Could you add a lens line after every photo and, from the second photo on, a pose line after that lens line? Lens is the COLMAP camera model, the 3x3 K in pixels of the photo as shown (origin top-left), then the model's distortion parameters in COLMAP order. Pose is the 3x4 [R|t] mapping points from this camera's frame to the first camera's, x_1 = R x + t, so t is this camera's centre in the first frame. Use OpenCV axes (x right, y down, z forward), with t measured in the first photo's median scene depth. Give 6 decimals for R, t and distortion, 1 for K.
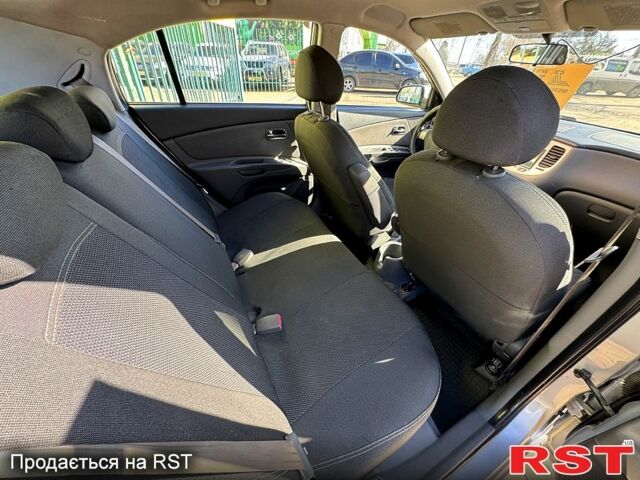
lens RADIAL K [[257.3, 0, 320.0], [0, 257.3, 240.0], [0, 0, 1]] dist [-0.010657, 0.000062]
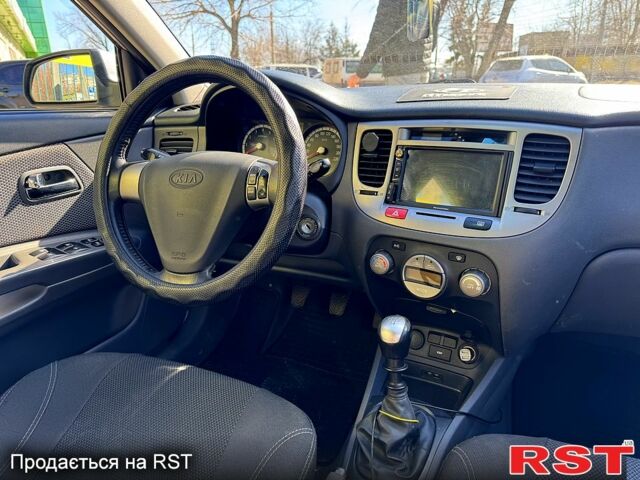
lens RADIAL K [[455.2, 0, 320.0], [0, 455.2, 240.0], [0, 0, 1]] dist [0.027861, -0.039720]
pose [[0.782462, -0.251864, 0.569489, 0.235182], [0.397411, 0.906062, -0.145315, -0.181511], [-0.479392, 0.340024, 0.809053, 0.469736]]
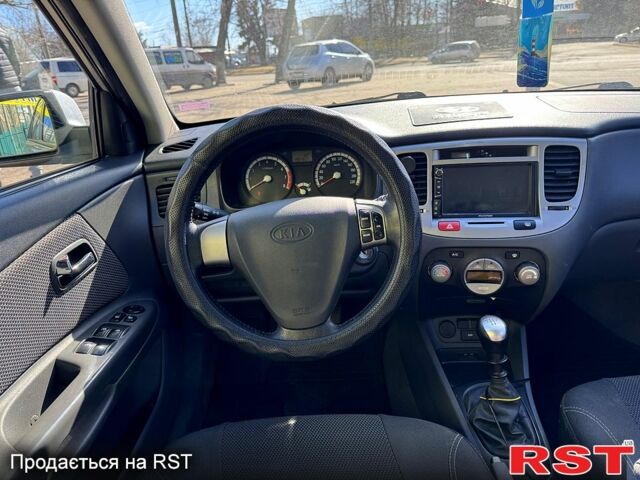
lens RADIAL K [[455.2, 0, 320.0], [0, 455.2, 240.0], [0, 0, 1]] dist [0.027861, -0.039720]
pose [[0.460382, -0.391508, 0.796724, 0.088445], [0.581543, 0.811109, 0.062536, -0.335493], [-0.670713, 0.434539, 0.601099, 0.580405]]
